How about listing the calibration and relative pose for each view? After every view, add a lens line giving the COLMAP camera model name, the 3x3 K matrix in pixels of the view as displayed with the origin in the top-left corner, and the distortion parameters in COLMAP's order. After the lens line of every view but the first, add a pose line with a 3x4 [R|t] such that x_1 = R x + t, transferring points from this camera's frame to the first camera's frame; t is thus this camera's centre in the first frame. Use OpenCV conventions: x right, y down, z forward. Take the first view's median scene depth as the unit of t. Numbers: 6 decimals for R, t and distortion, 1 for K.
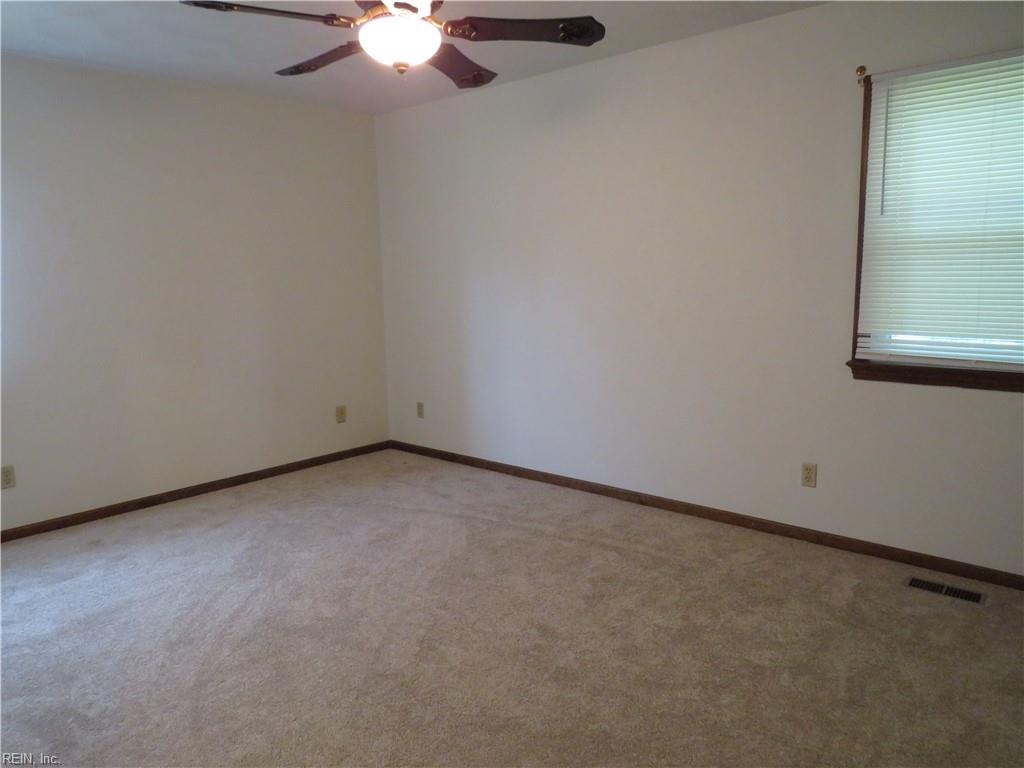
lens RADIAL K [[729.0, 0, 509.5], [0, 729.0, 382.3], [0, 0, 1]] dist [-0.037688, 0.041858]
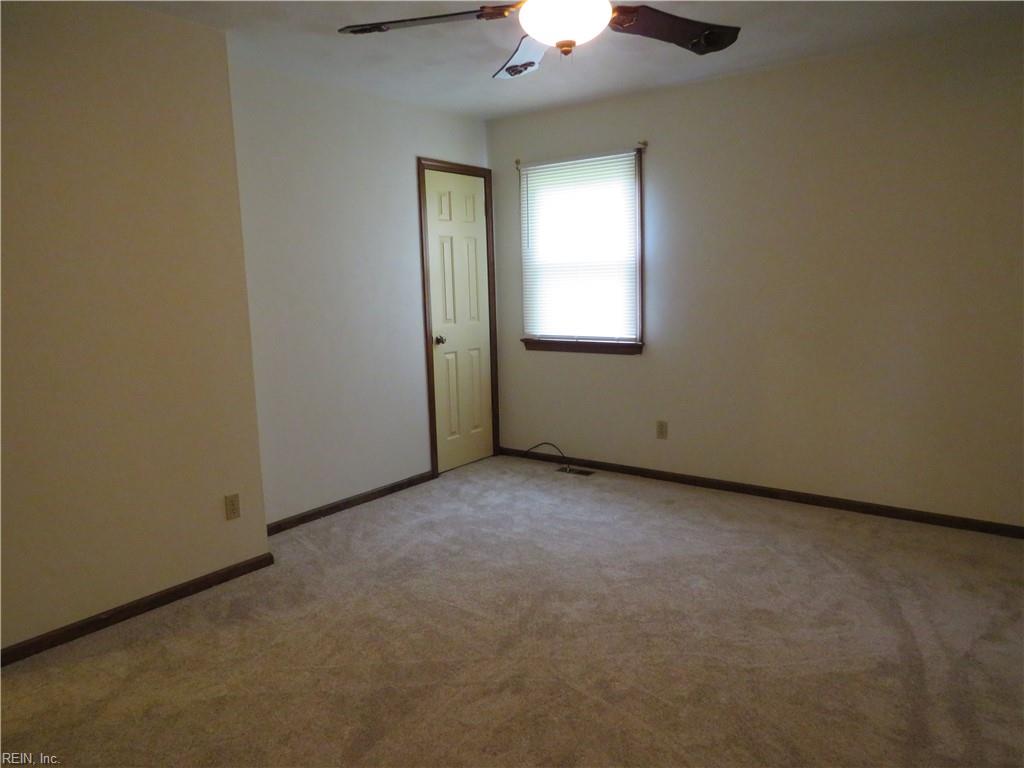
lens RADIAL K [[729.0, 0, 507.5], [0, 729.0, 388.2], [0, 0, 1]] dist [-0.037688, 0.041858]
pose [[0.097643, 0.177556, -0.979255, 0.489723], [-0.132362, 0.977532, 0.164045, -0.108875], [0.986380, 0.113598, 0.118951, 0.556133]]
